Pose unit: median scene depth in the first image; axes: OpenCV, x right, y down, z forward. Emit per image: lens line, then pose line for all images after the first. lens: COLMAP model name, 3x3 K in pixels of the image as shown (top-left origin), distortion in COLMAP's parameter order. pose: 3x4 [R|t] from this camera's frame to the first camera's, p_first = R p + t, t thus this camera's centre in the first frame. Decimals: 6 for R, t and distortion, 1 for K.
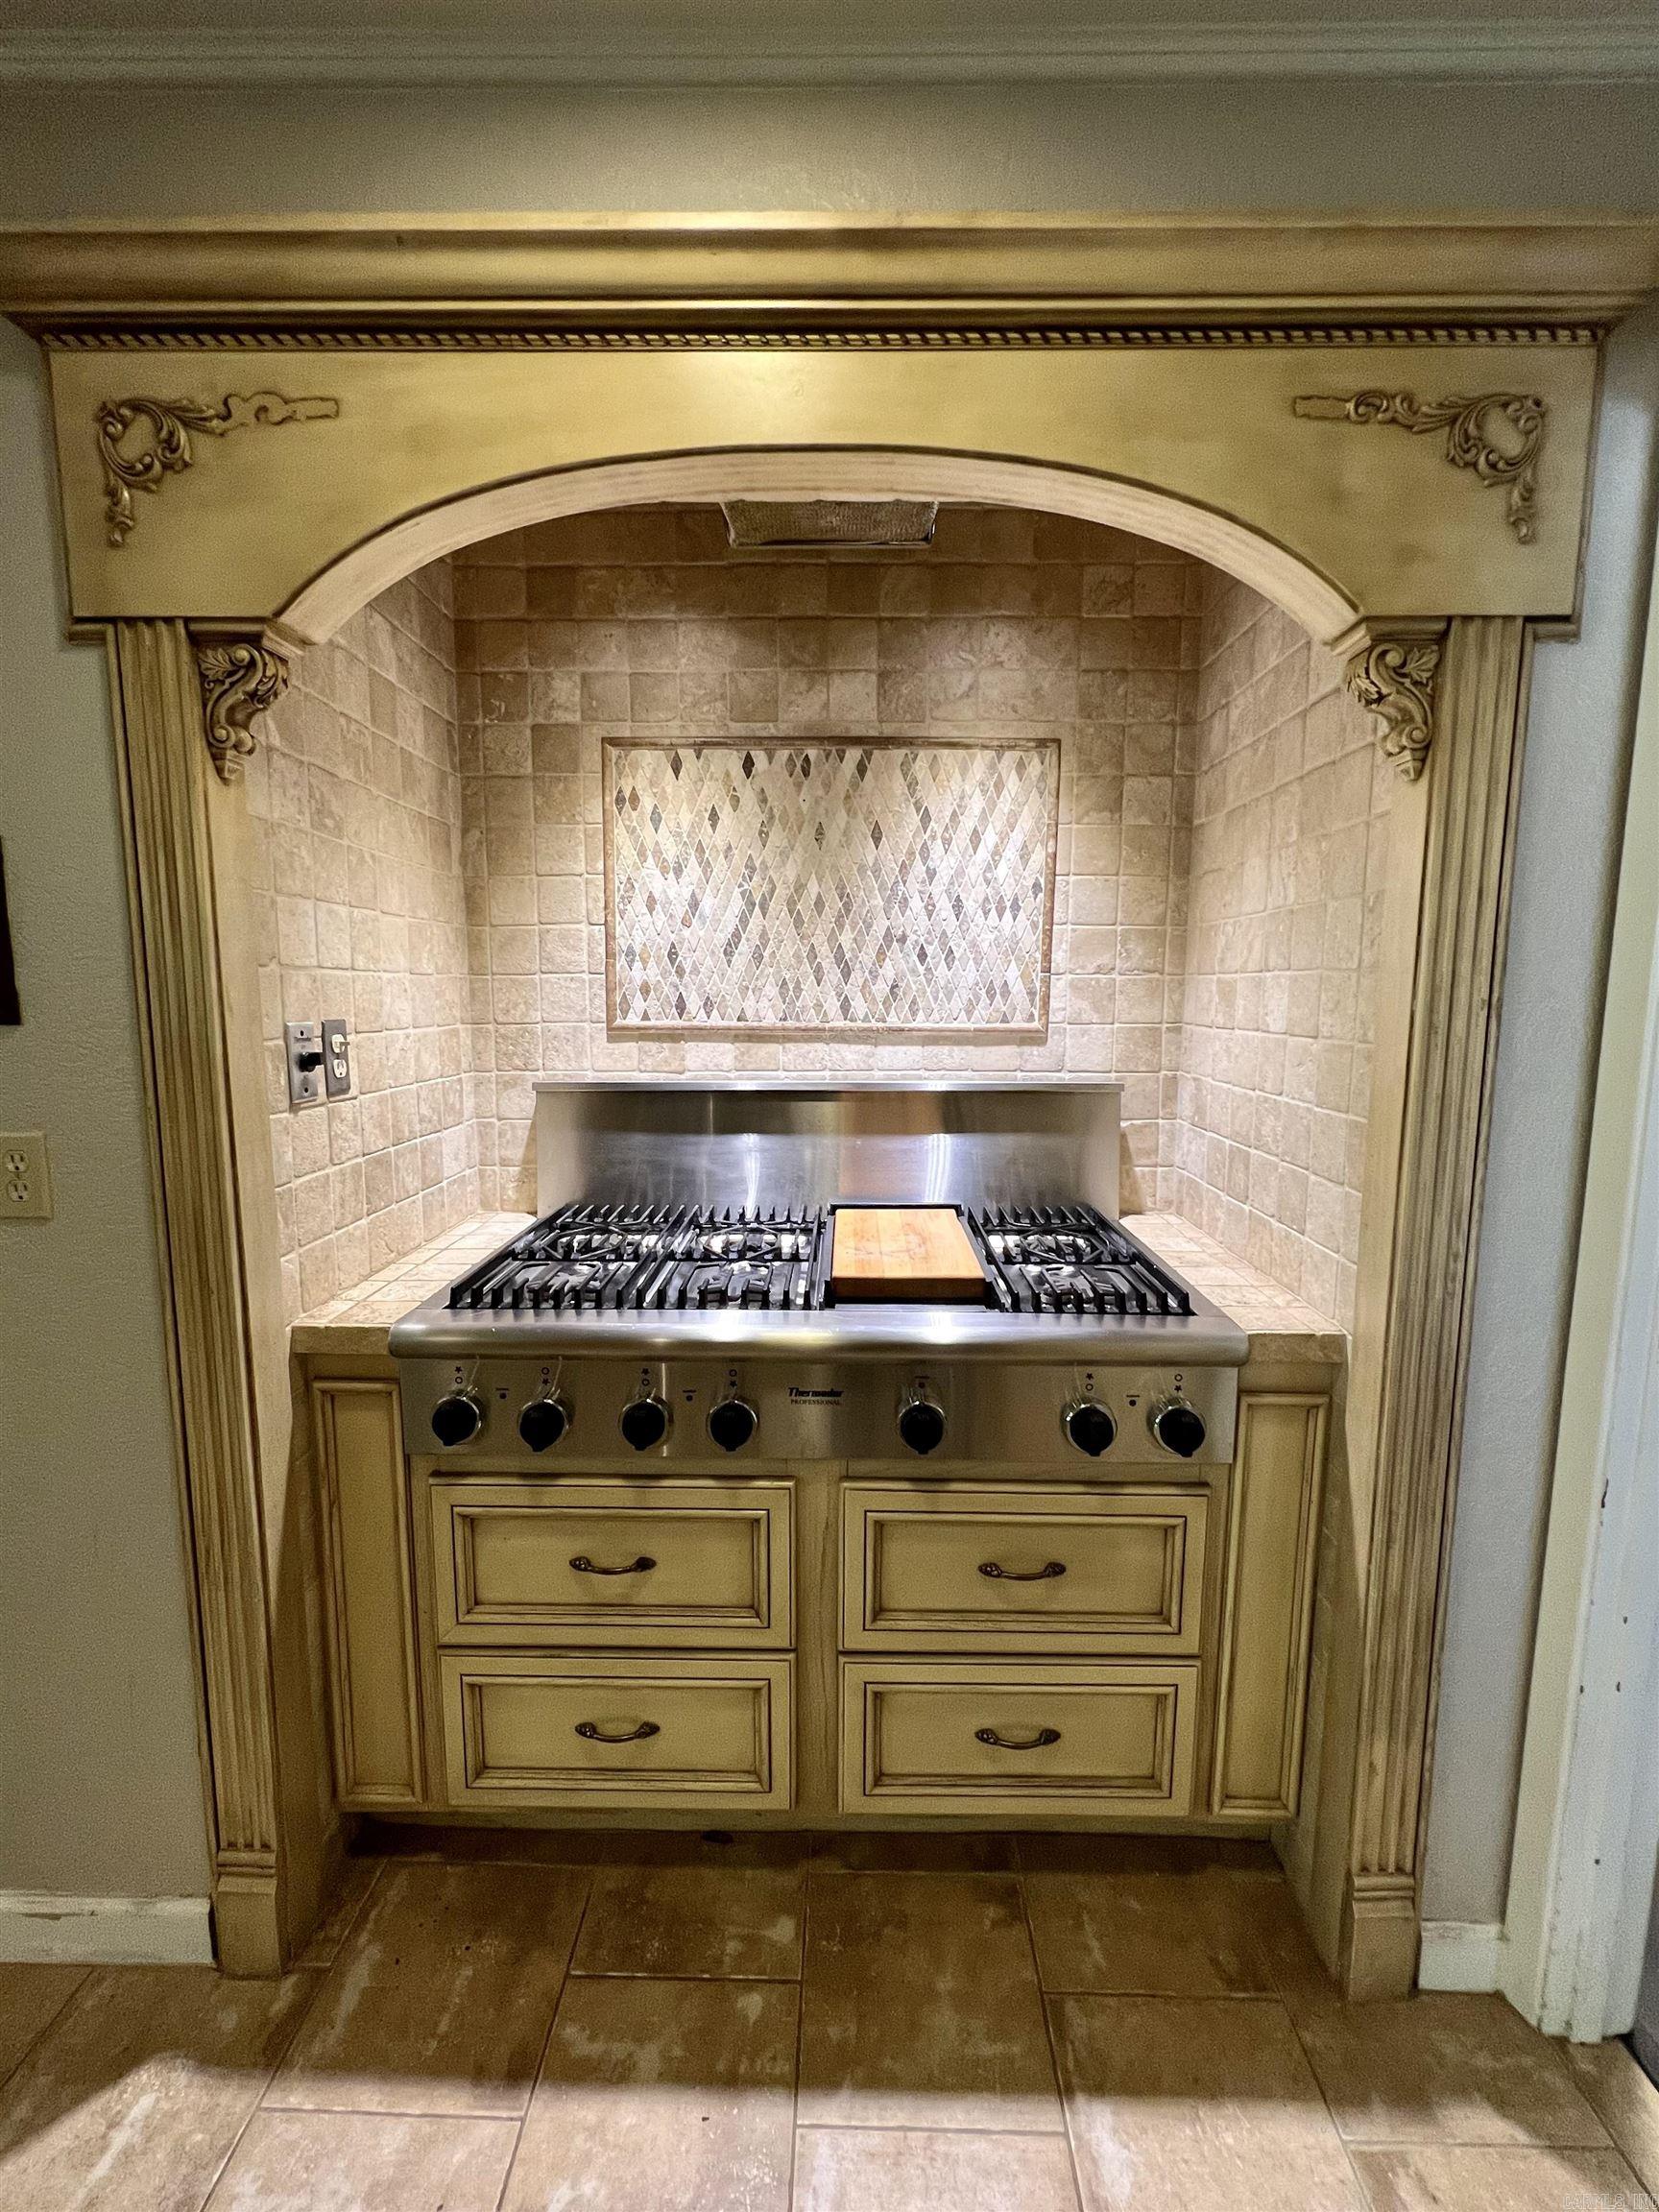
lens RADIAL K [[950.6, 0, 829.5], [0, 950.6, 1106.0], [0, 0, 1]] dist [-0.000873, 0.000912]
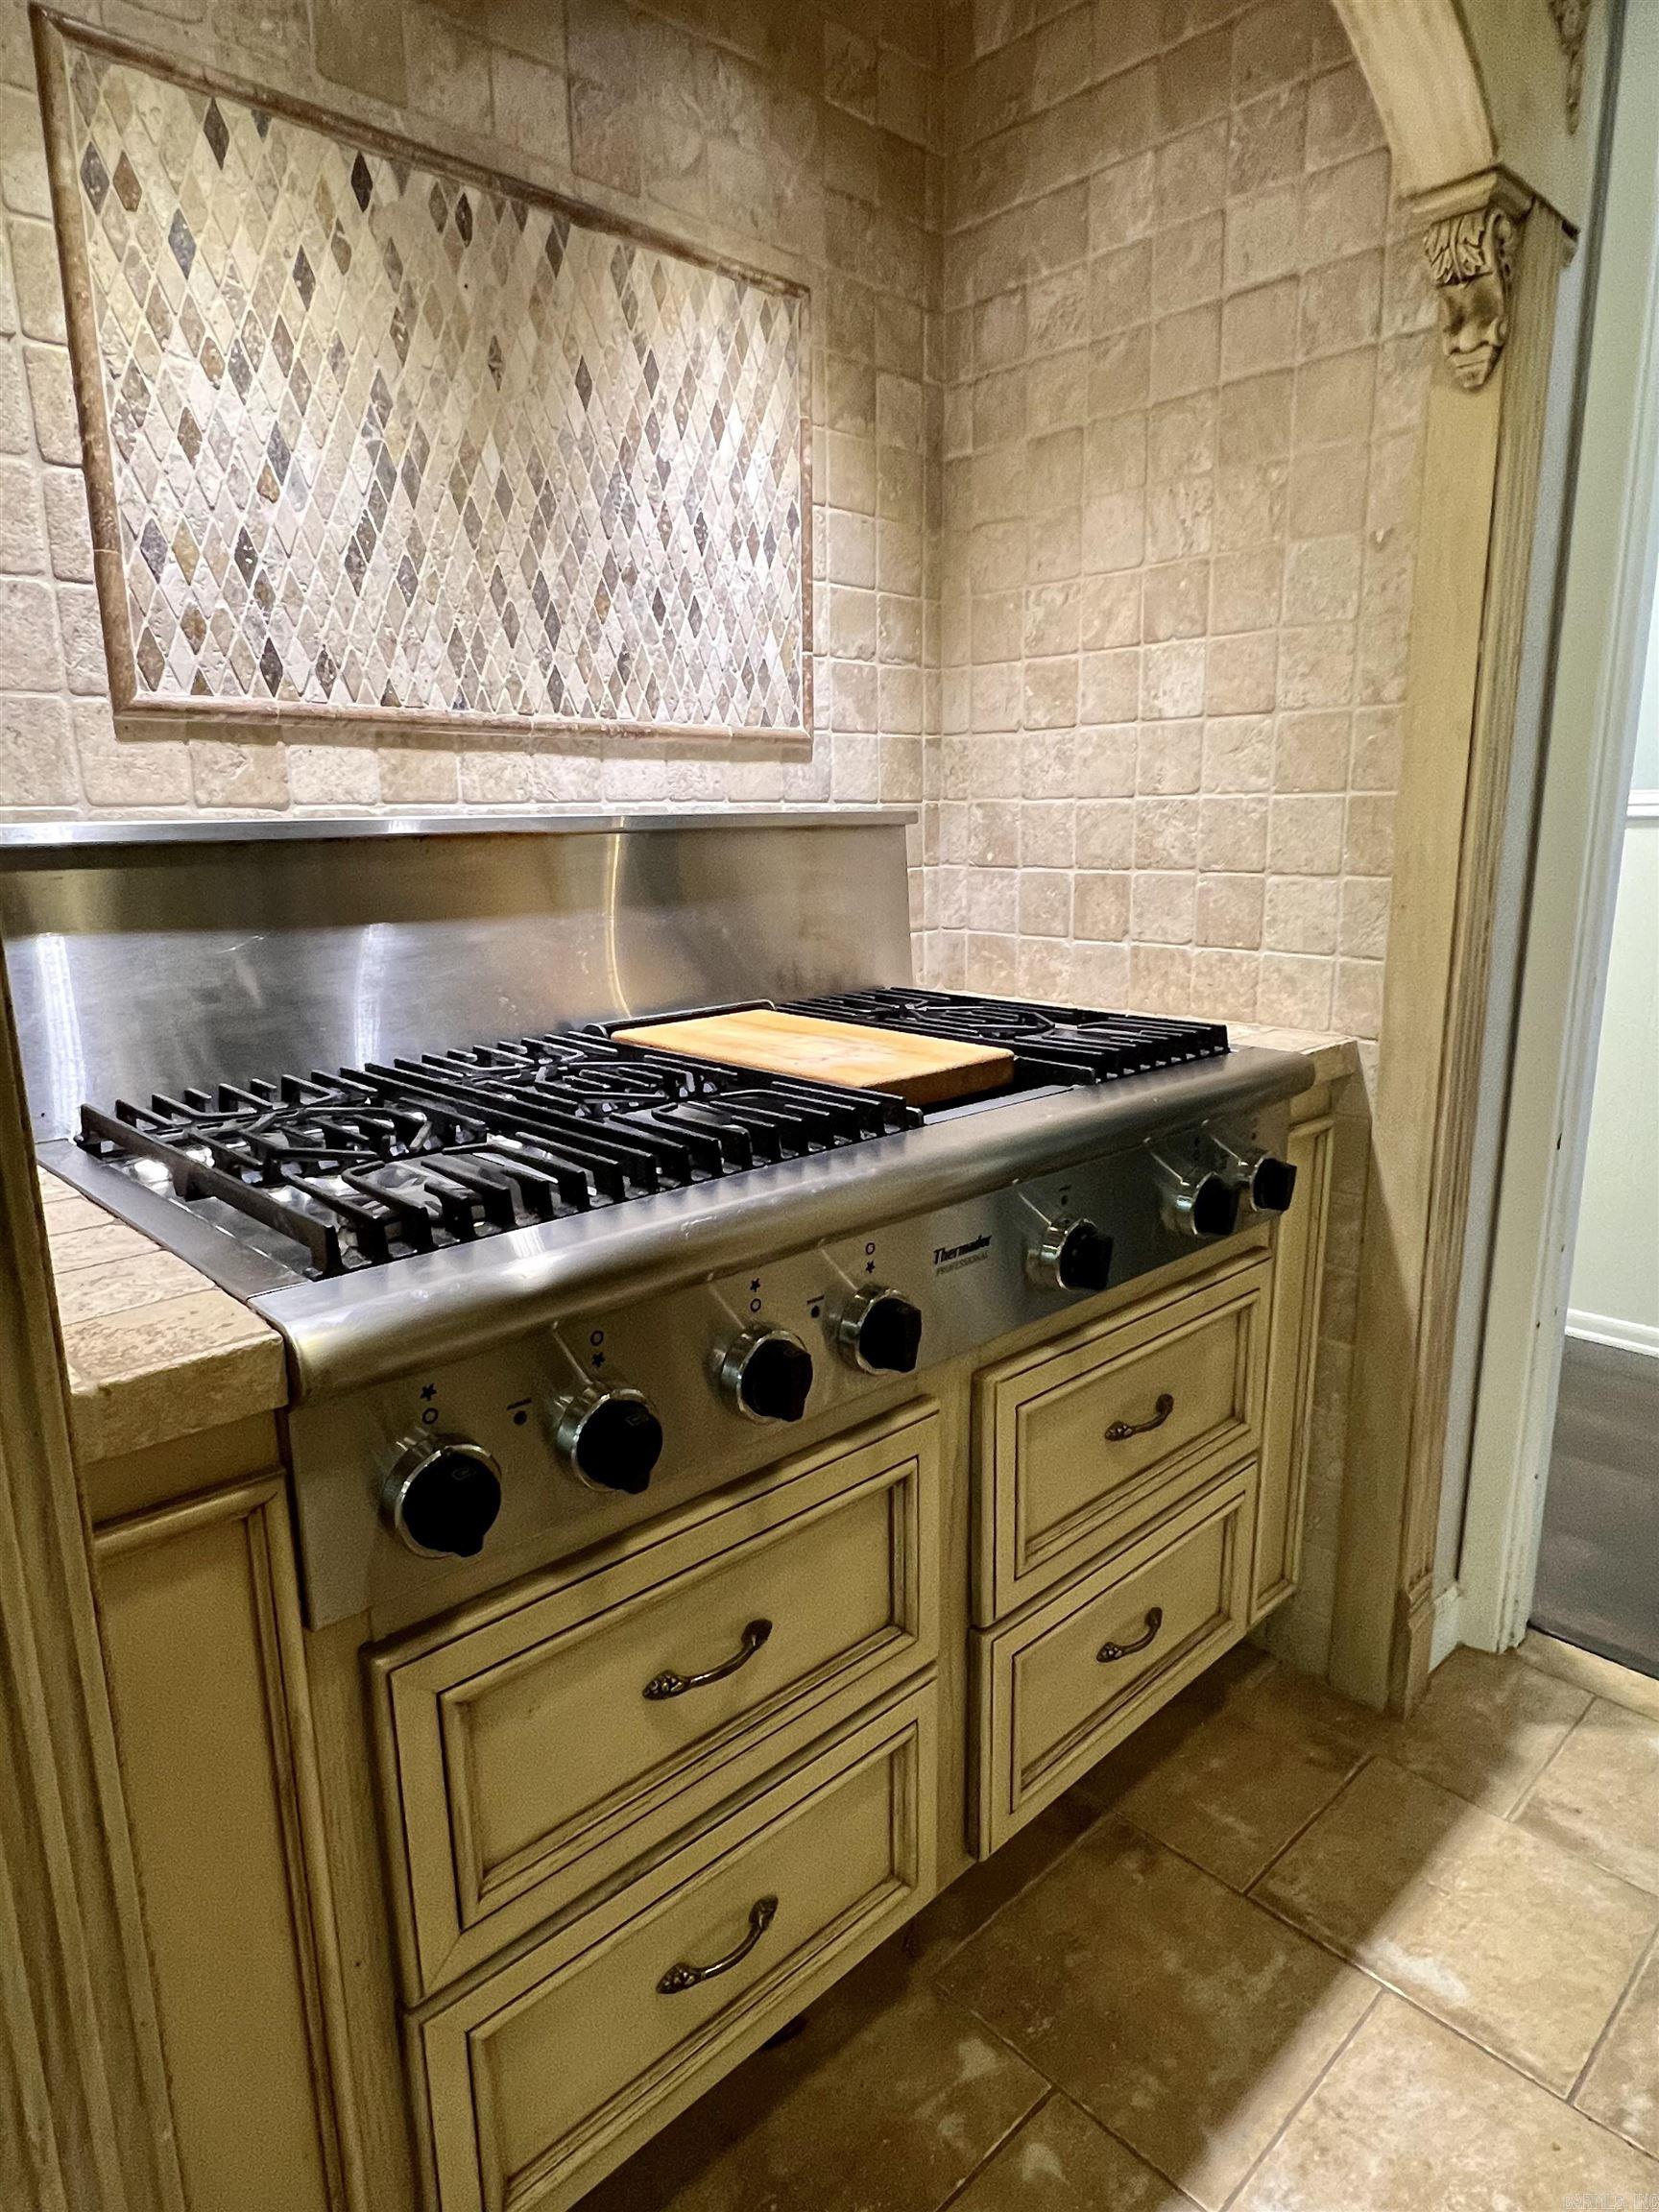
lens RADIAL K [[1312.9, 0, 829.5], [0, 1312.9, 1106.0], [0, 0, 1]] dist [-0.002183, 0.000049]
pose [[0.711148, -0.162478, 0.684010, -0.461648], [0.102400, 0.986491, 0.127865, 0.062723], [-0.695545, -0.020888, 0.718179, 0.310934]]
